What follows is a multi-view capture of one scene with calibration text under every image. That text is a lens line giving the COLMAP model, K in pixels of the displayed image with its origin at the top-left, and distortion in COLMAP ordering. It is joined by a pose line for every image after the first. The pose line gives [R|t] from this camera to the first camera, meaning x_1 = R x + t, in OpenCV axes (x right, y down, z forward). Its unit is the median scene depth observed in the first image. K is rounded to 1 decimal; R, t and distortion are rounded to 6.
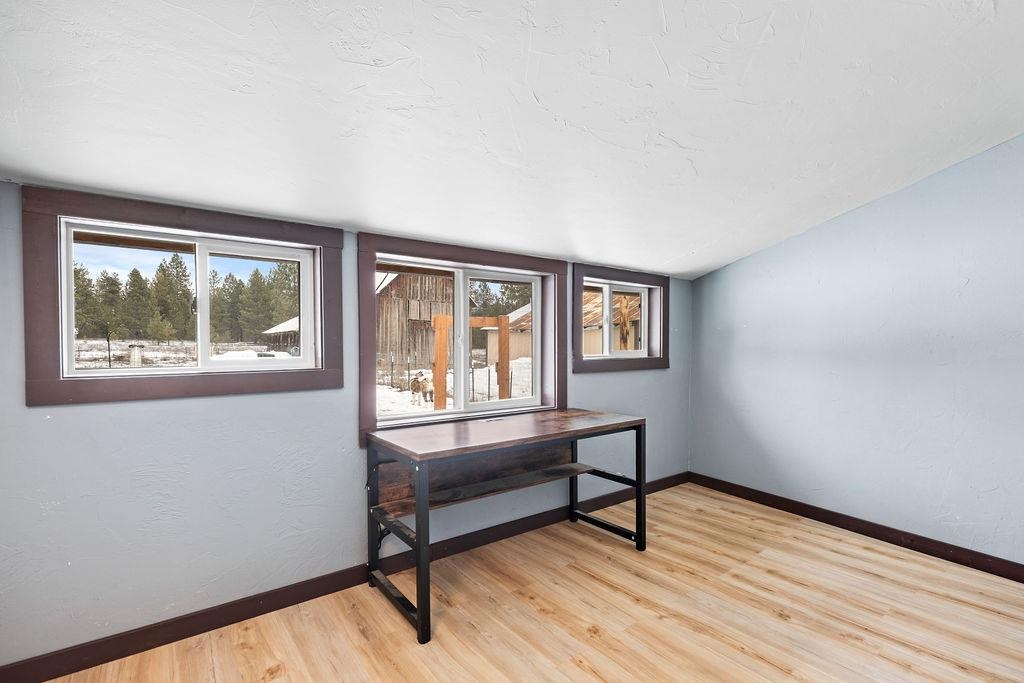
lens RADIAL K [[468.6, 0, 512.0], [0, 468.6, 341.5], [0, 0, 1]] dist [-0.002119, -0.000282]
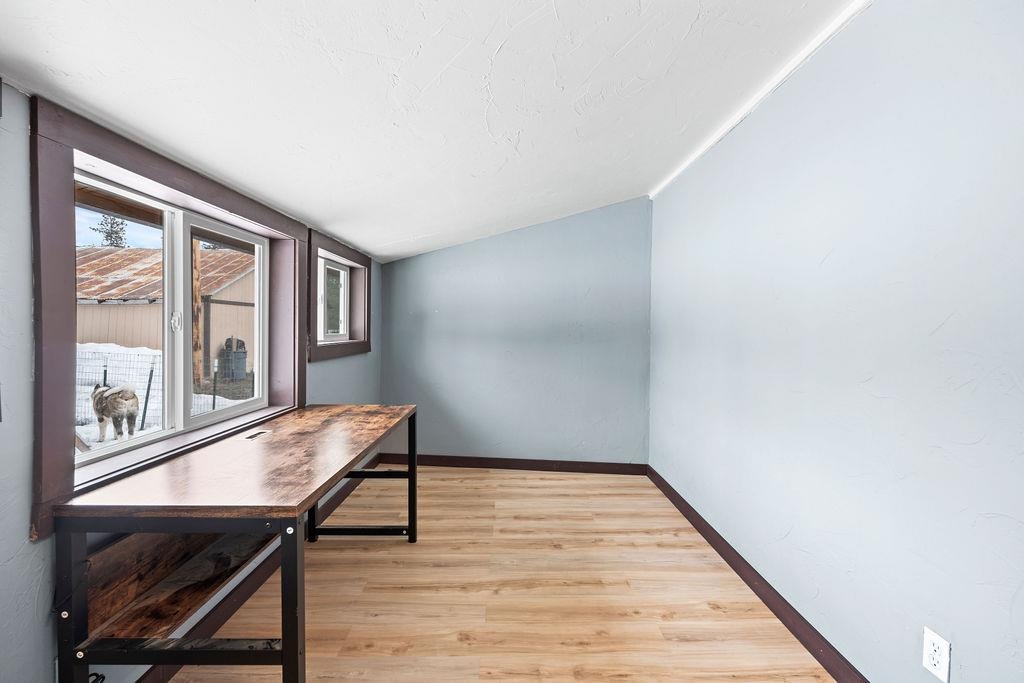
lens RADIAL K [[452.7, 0, 515.5], [0, 452.7, 326.5], [0, 0, 1]] dist [-0.002678, 0.000066]
pose [[0.589411, 0.010426, 0.807766, -0.381753], [-0.019774, 0.999803, 0.001524, -0.005330], [-0.807591, -0.016871, 0.589502, 0.301910]]
